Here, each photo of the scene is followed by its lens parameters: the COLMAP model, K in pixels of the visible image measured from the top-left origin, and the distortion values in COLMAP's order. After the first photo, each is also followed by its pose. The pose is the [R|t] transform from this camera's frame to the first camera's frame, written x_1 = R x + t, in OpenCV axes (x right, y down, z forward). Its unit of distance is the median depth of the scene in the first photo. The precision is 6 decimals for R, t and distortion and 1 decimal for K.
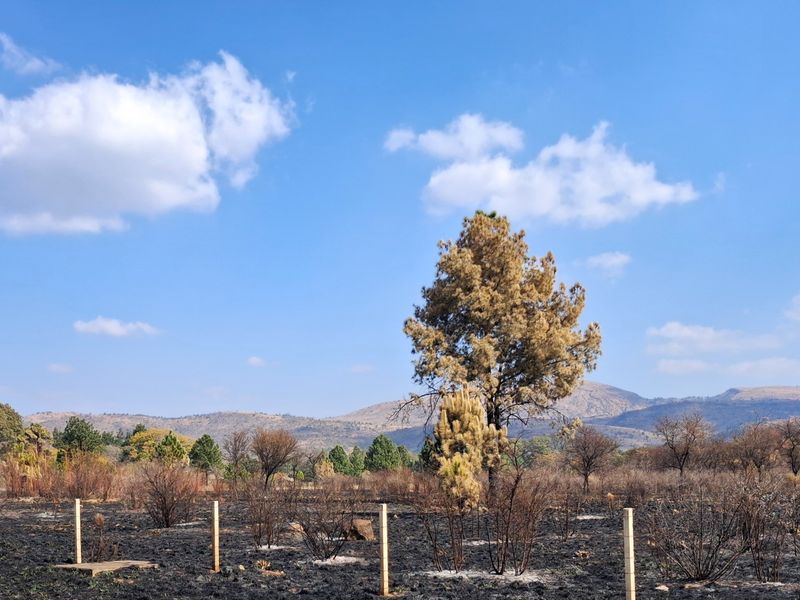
lens RADIAL K [[917.6, 0, 400.0], [0, 917.6, 300.0], [0, 0, 1]] dist [0.062081, -0.276106]
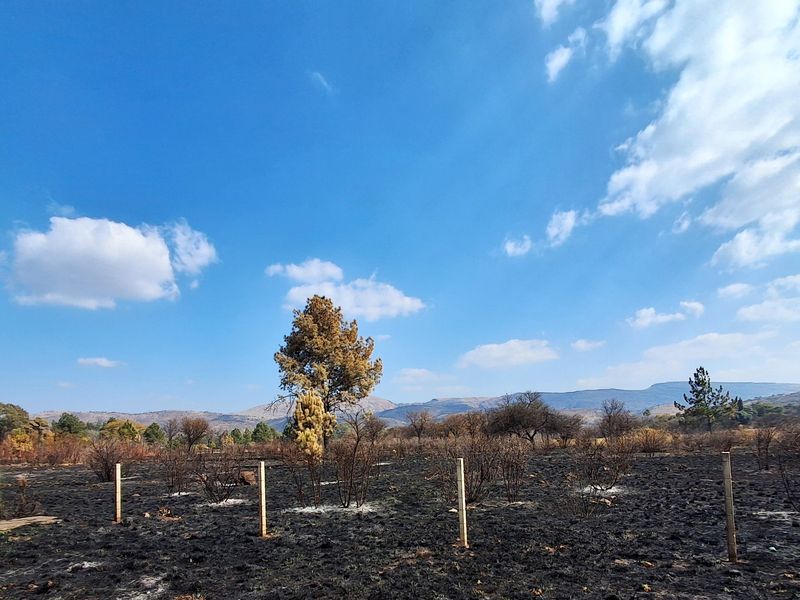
lens RADIAL K [[917.6, 0, 400.0], [0, 917.6, 300.0], [0, 0, 1]] dist [0.062081, -0.276106]
pose [[0.990905, -0.009499, 0.134224, 0.007632], [0.003120, 0.998859, 0.047657, -0.147551], [-0.134524, -0.046804, 0.989804, -0.671215]]
